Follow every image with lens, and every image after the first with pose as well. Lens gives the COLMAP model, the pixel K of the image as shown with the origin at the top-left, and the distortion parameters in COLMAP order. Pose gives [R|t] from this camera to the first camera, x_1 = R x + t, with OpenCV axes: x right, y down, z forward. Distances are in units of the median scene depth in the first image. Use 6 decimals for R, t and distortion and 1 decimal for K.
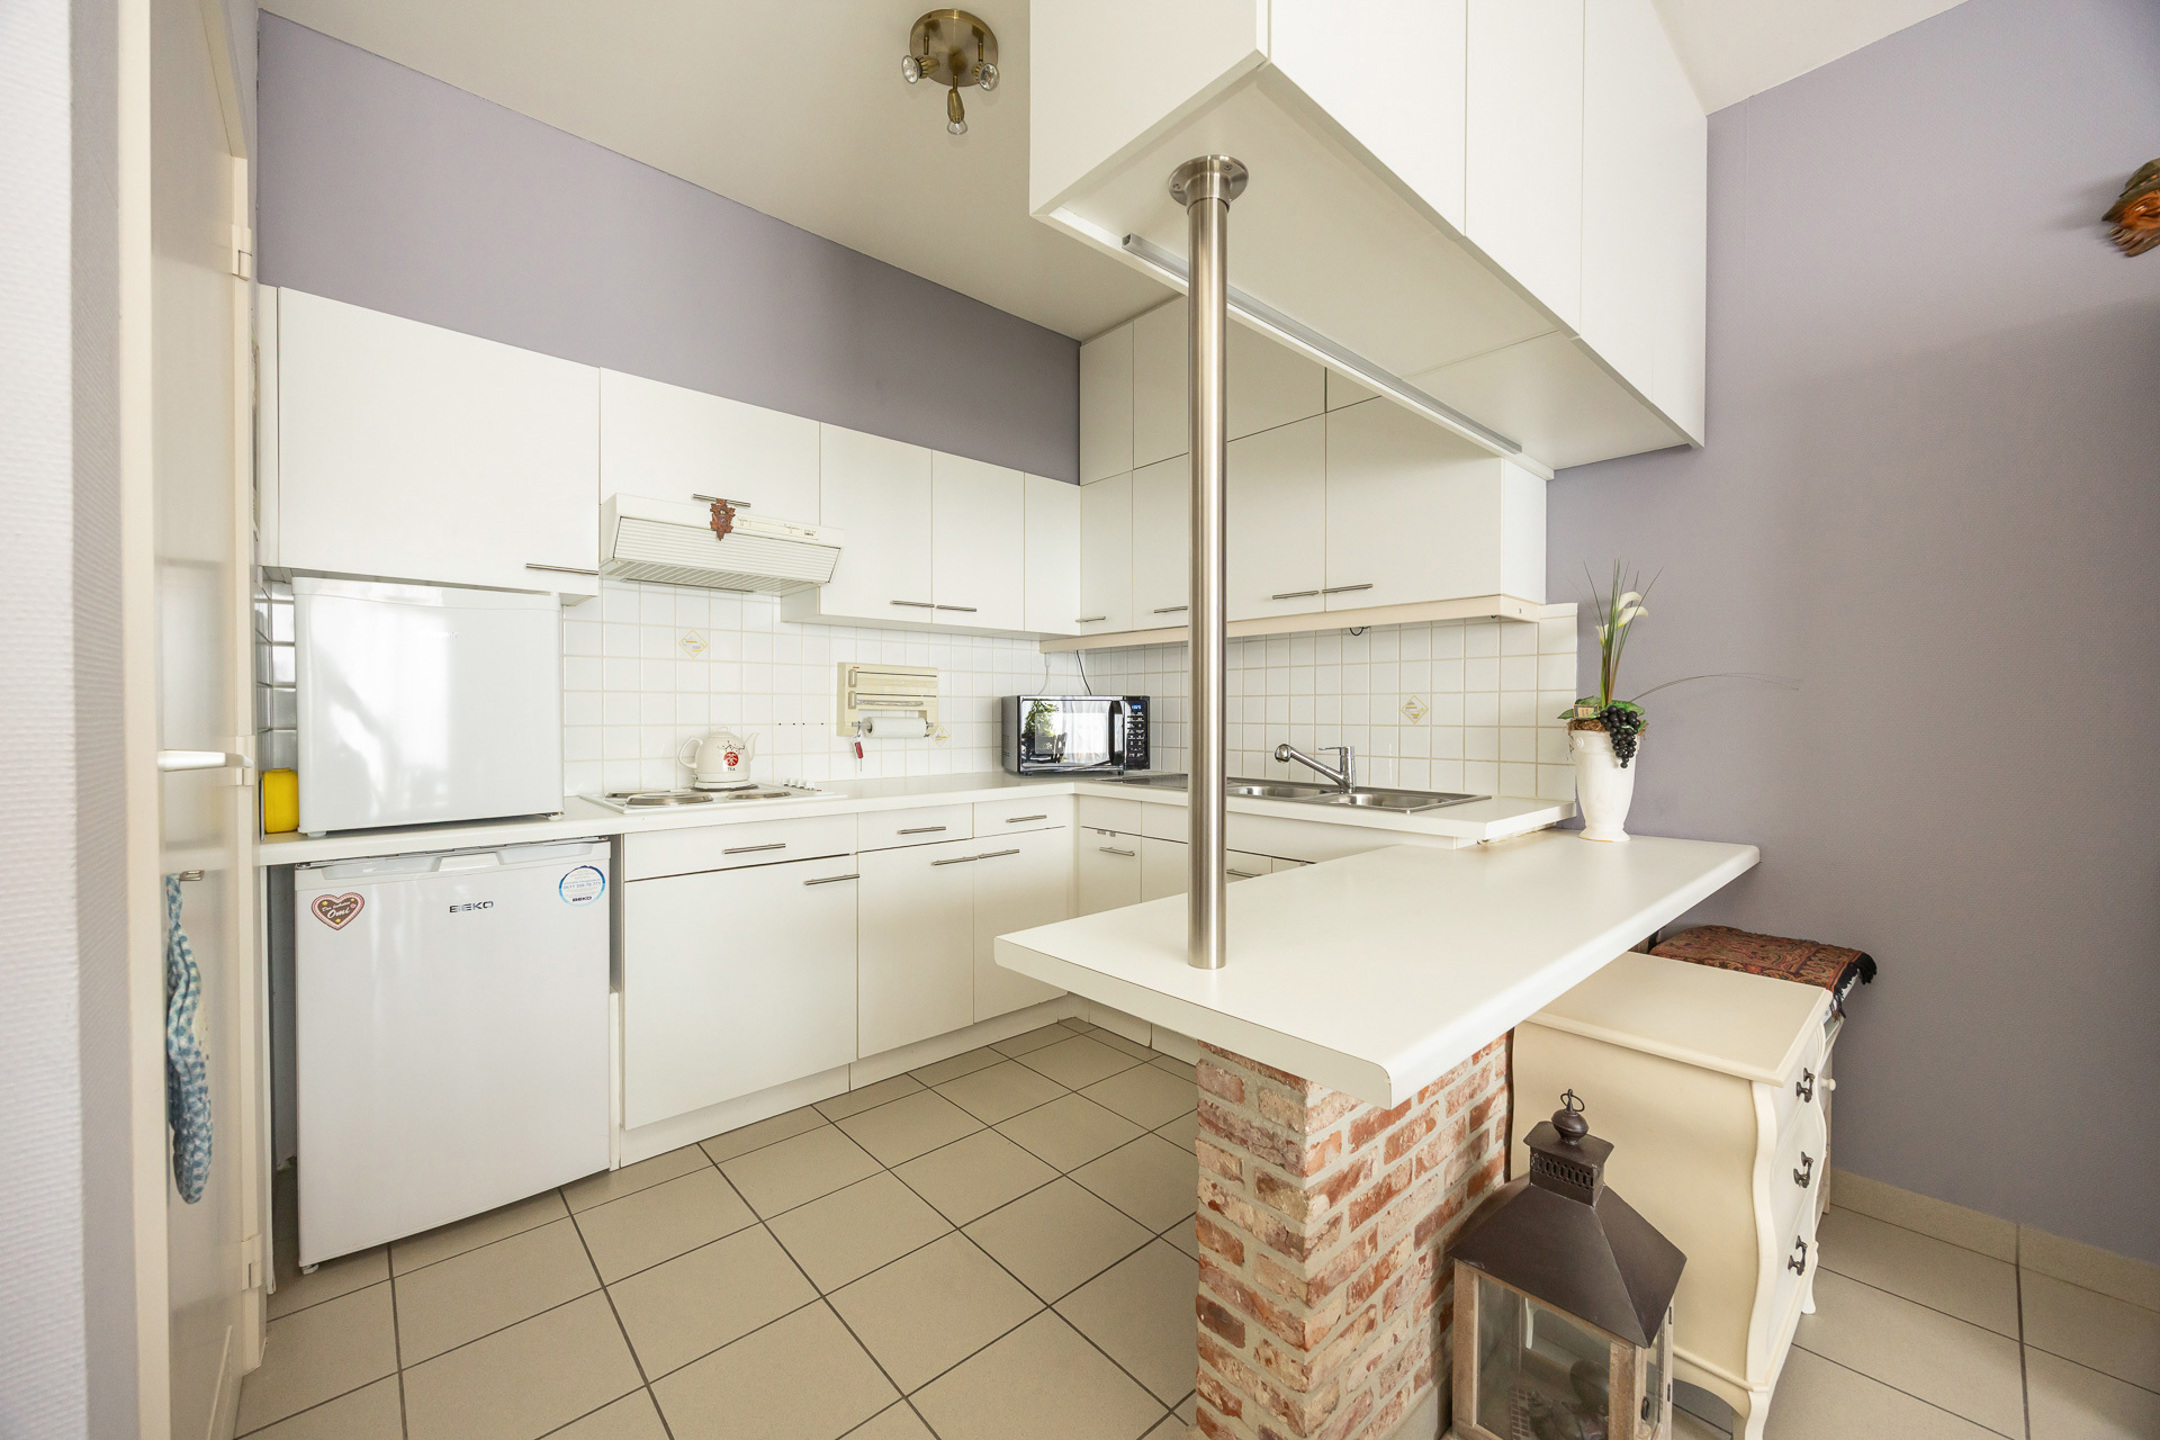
lens RADIAL K [[826.1, 0, 1084.8], [0, 826.1, 718.1], [0, 0, 1]] dist [0.000179, 0.000000]
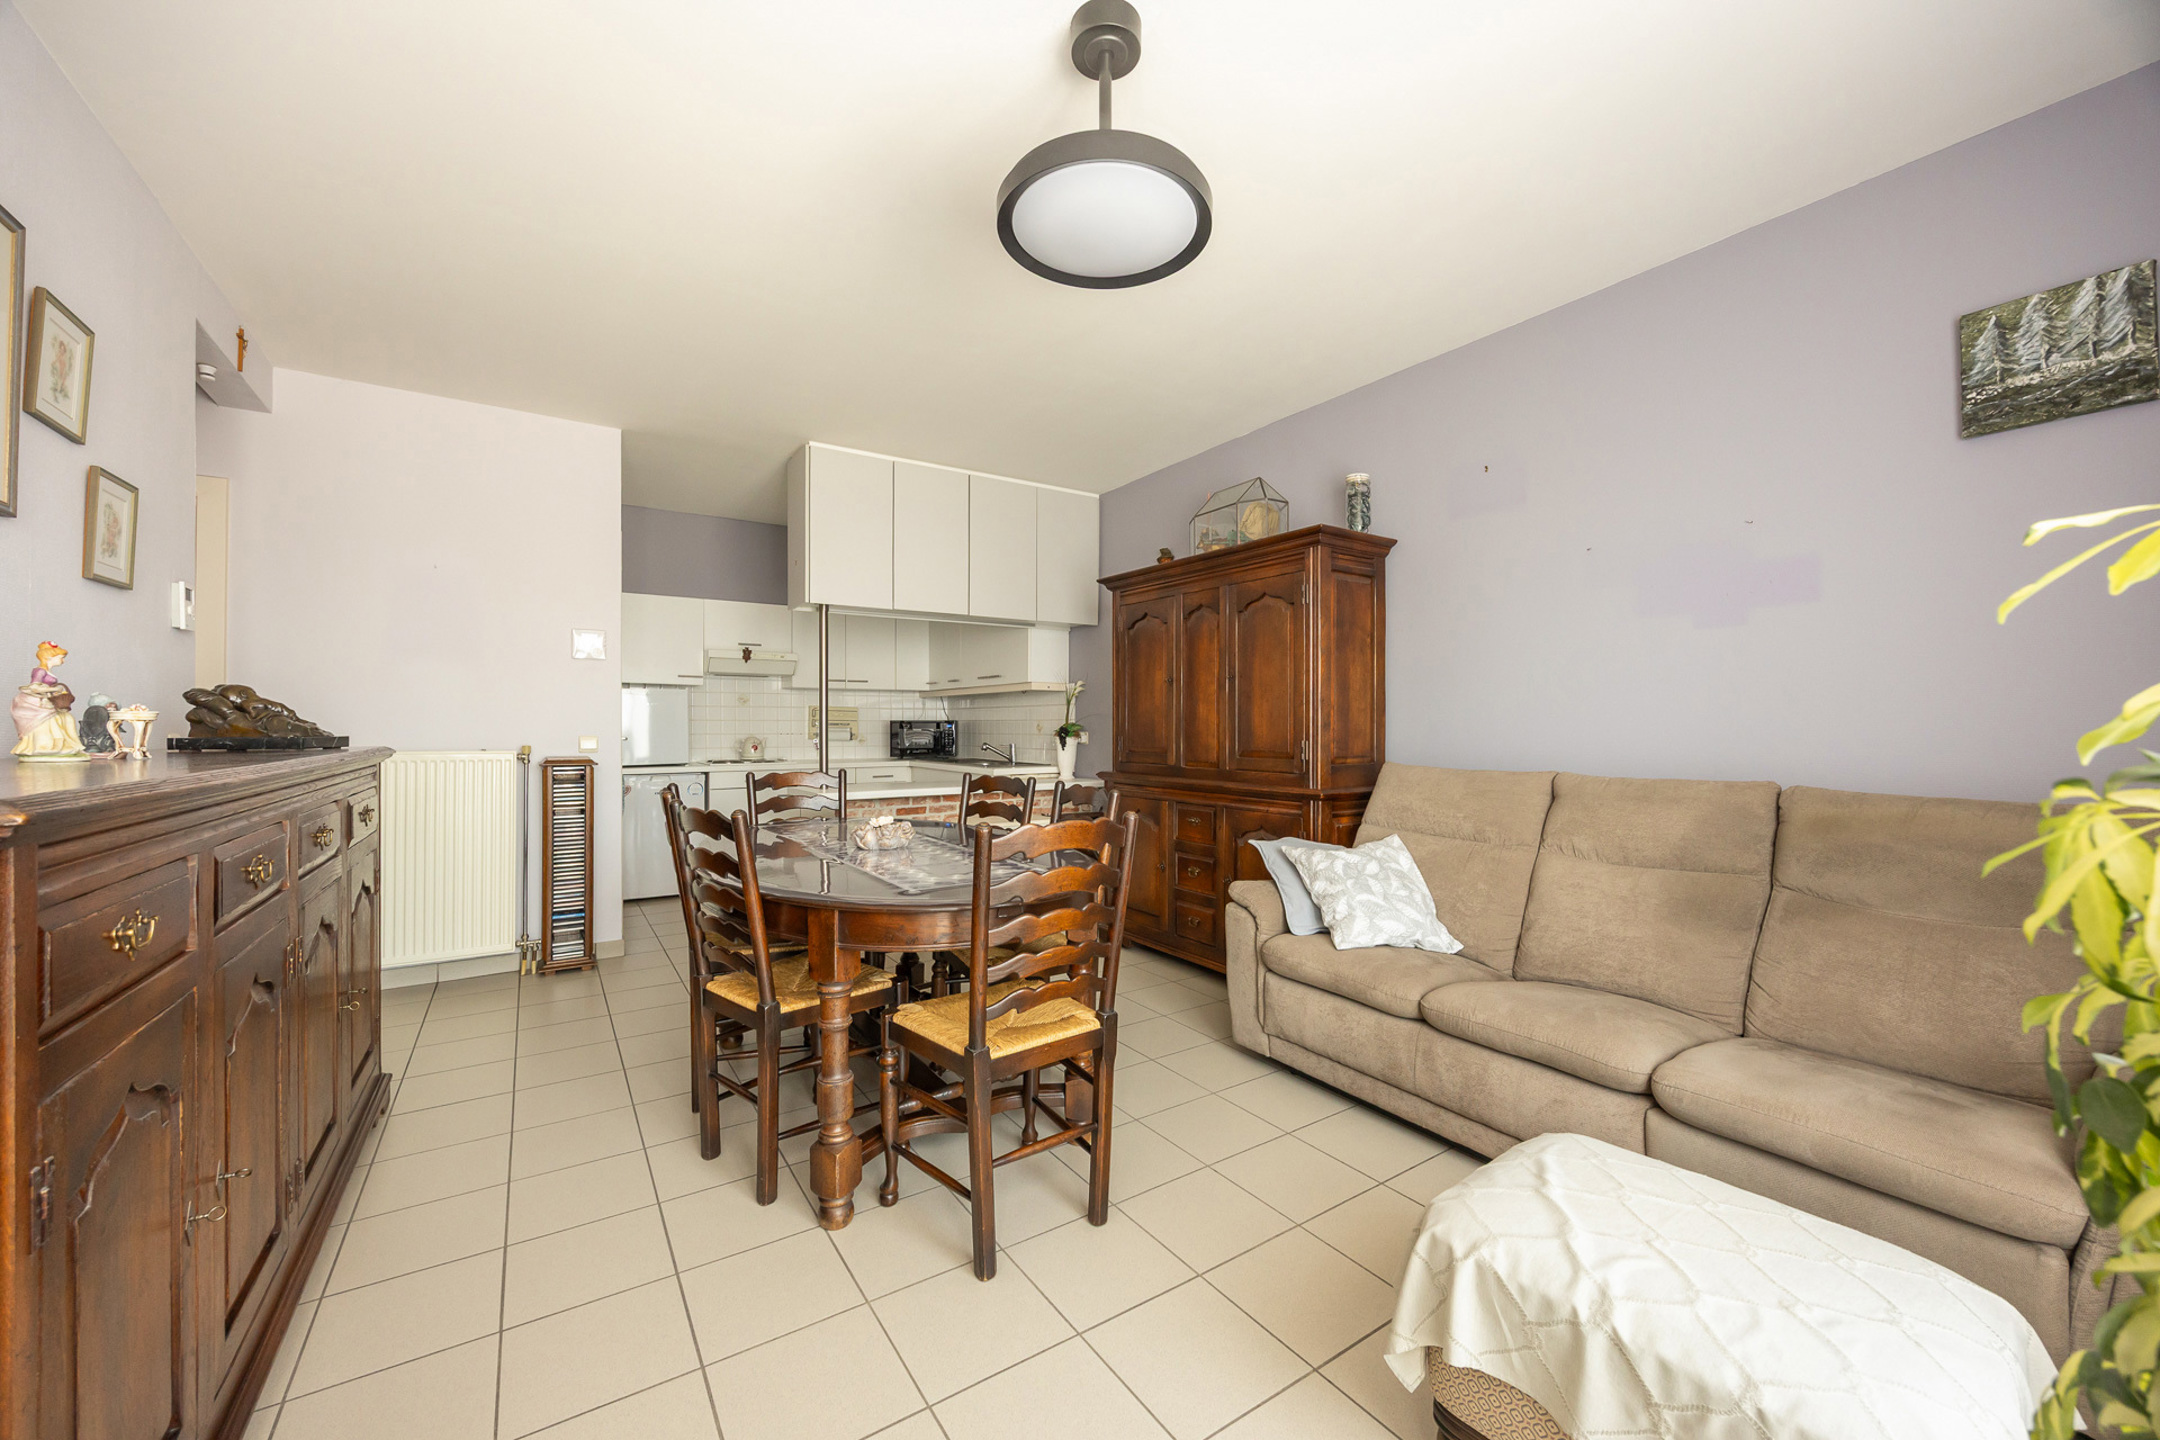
lens RADIAL K [[826.1, 0, 1078.0], [0, 826.1, 723.8], [0, 0, 1]] dist [0.000179, 0.000000]
pose [[0.989338, 0.000652, -0.145639, 0.863949], [-0.002419, 0.999926, -0.011957, 0.006086], [0.145621, 0.012182, 0.989265, -1.265367]]
